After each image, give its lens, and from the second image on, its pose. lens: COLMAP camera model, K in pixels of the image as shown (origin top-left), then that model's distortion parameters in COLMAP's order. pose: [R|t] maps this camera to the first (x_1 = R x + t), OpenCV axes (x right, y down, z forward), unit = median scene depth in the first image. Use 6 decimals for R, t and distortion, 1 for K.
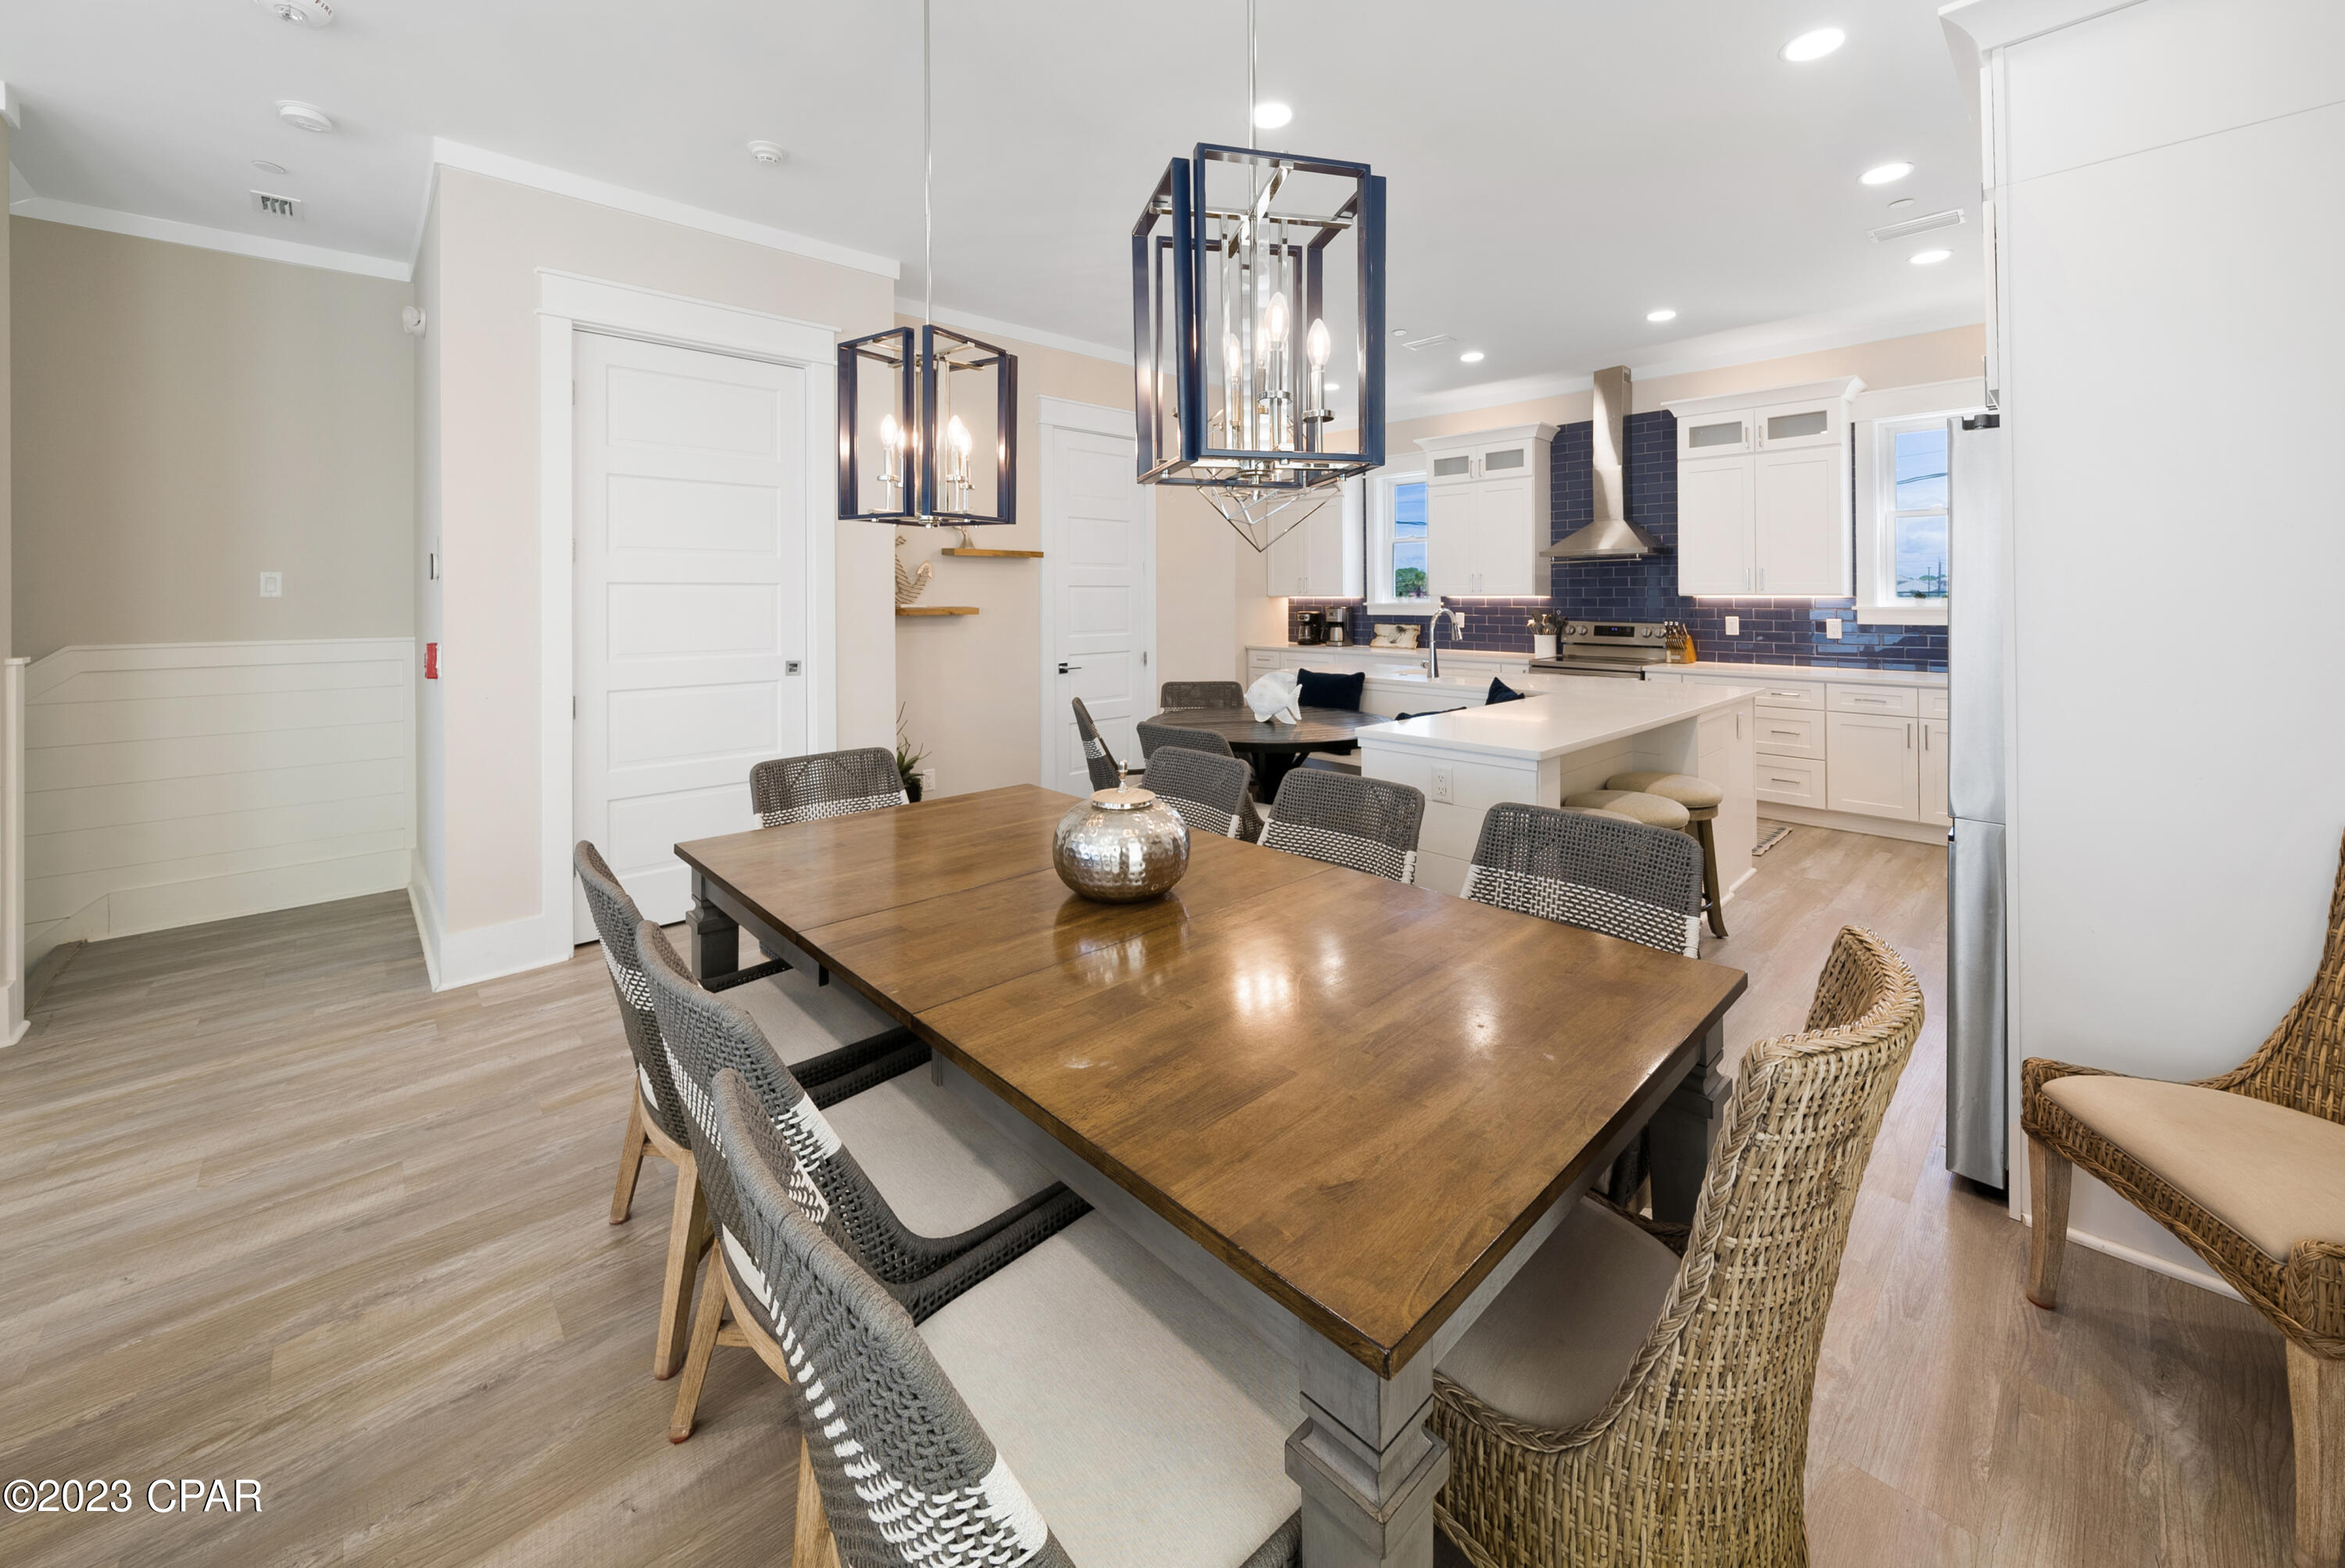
lens RADIAL K [[865.4, 0, 1179.4], [0, 865.4, 779.1], [0, 0, 1]] dist [0.000795, 0.000024]
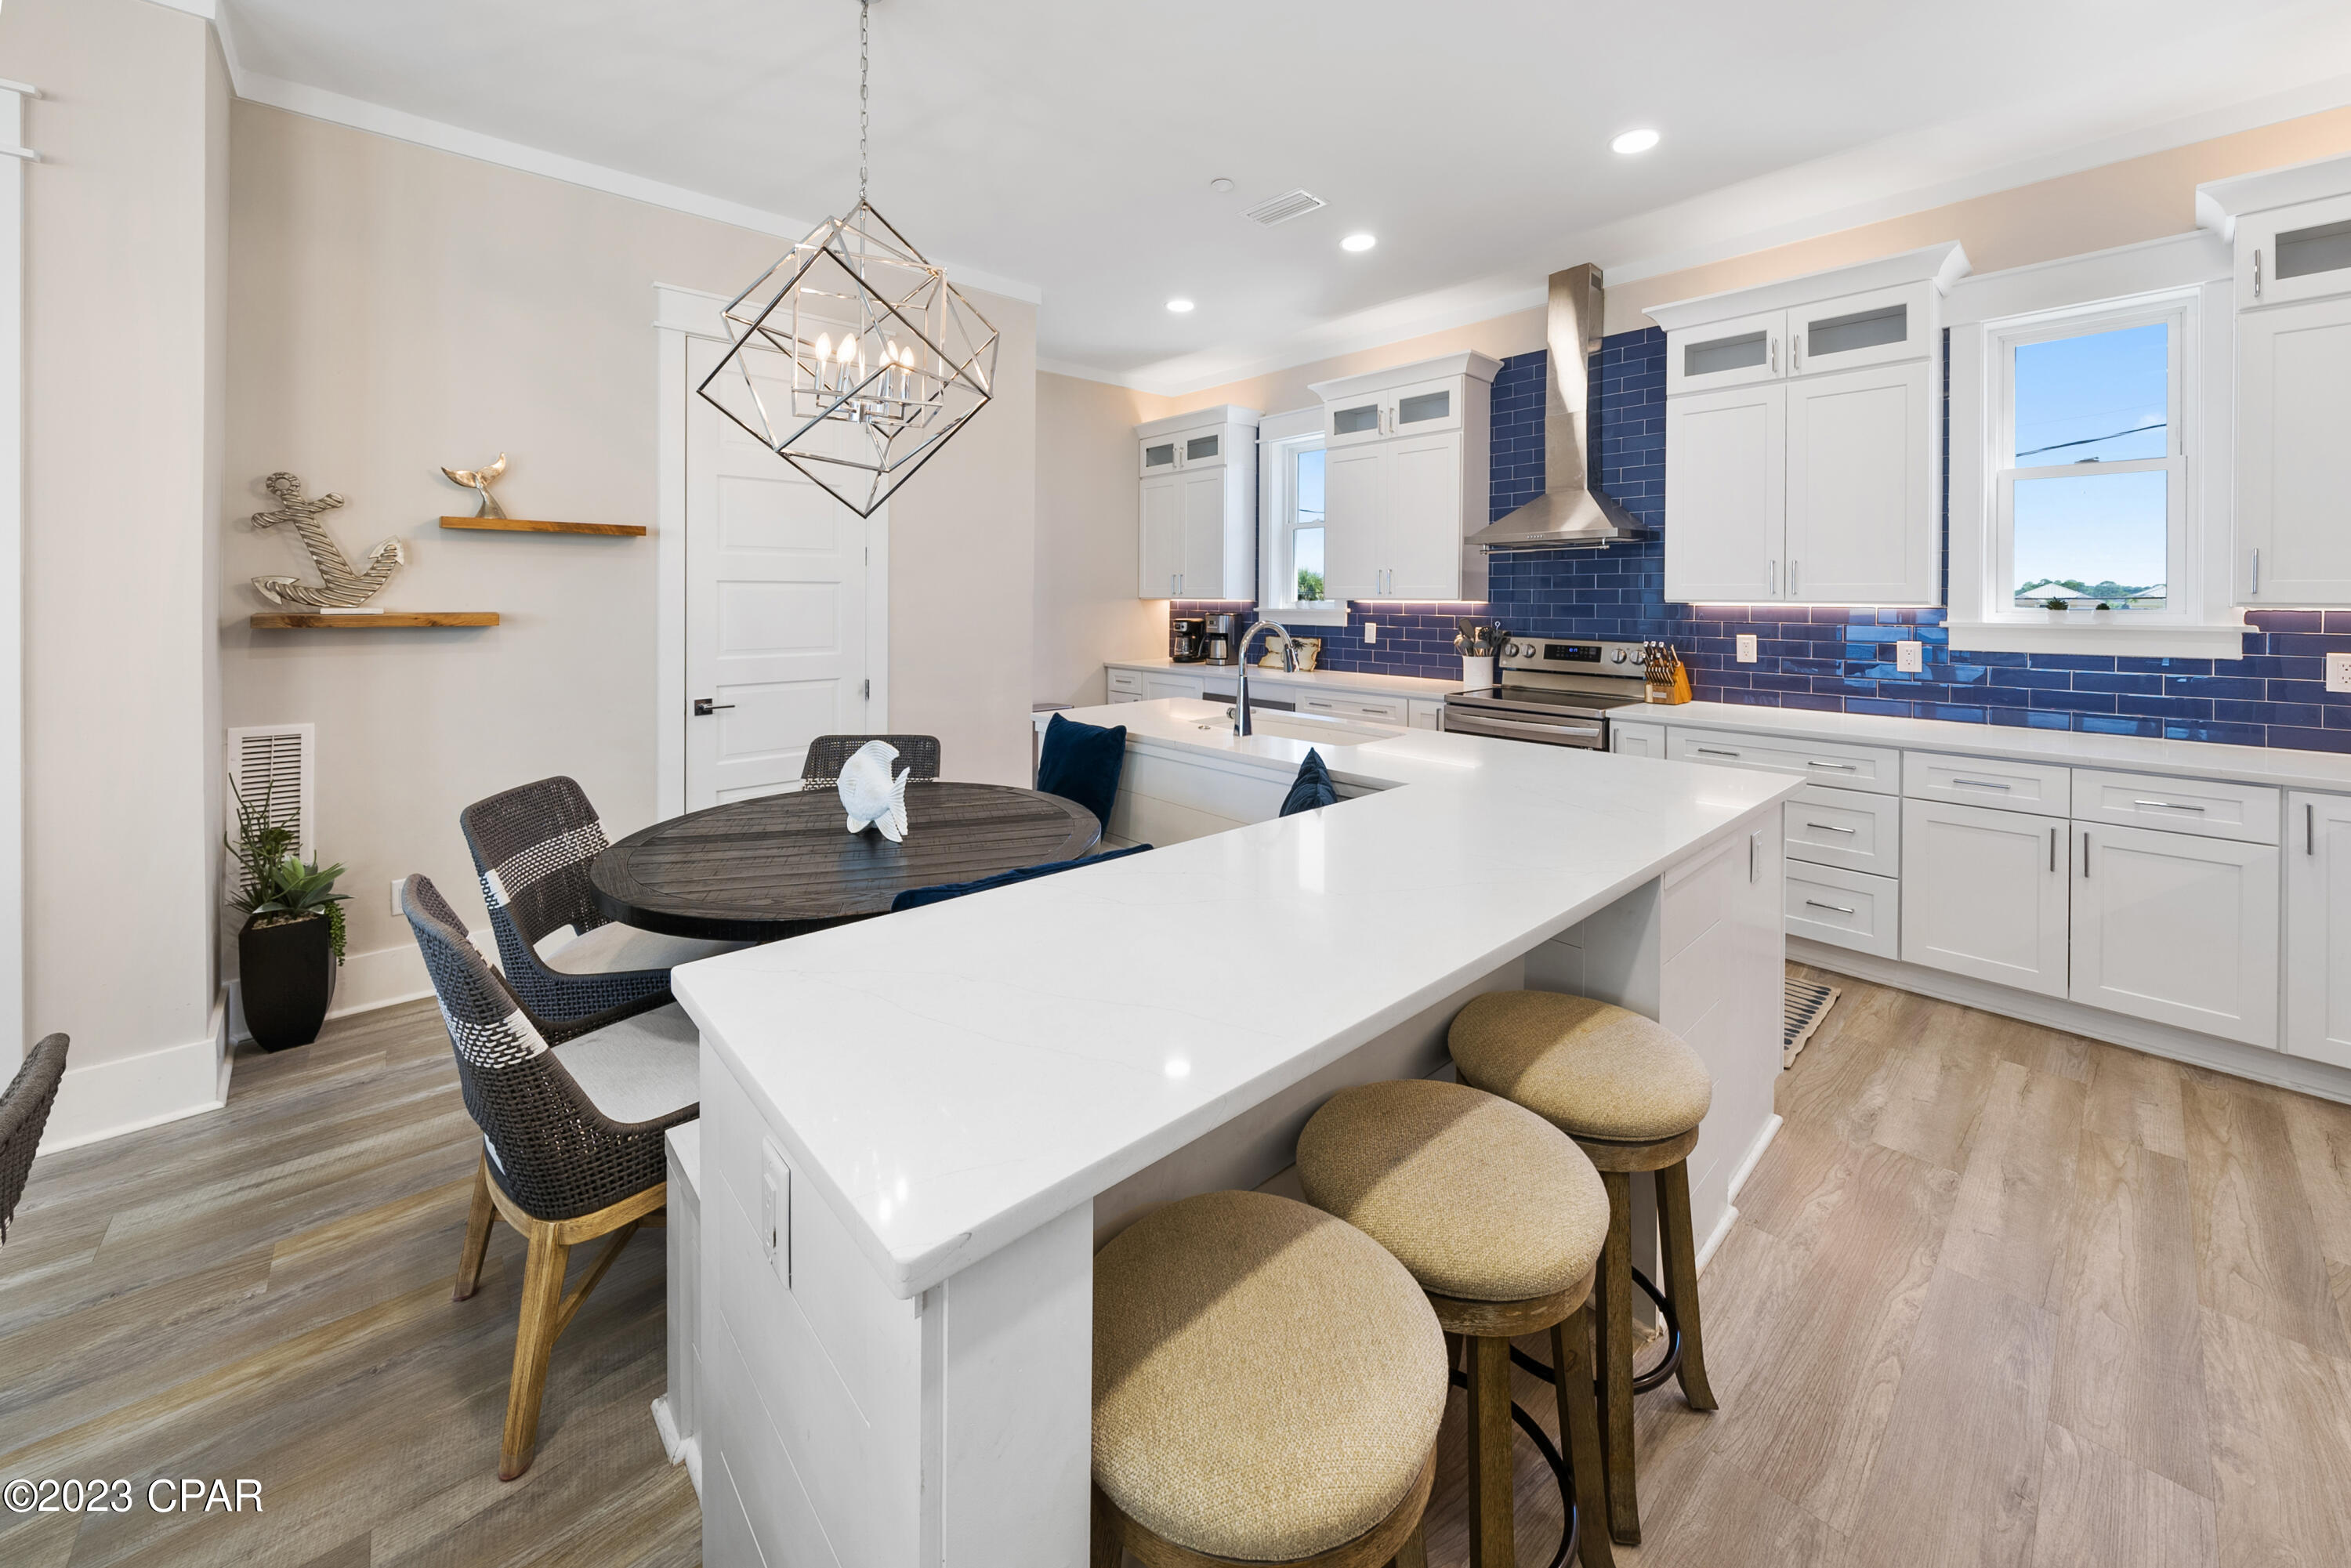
lens RADIAL K [[846.4, 0, 1175.5], [0, 846.4, 784.0], [0, 0, 1]] dist [-0.002069, -0.000127]
pose [[0.999596, 0.012187, -0.025679, 0.202287], [-0.011963, 0.999889, 0.008863, -0.067979], [0.025784, -0.008552, 0.999631, 0.314176]]
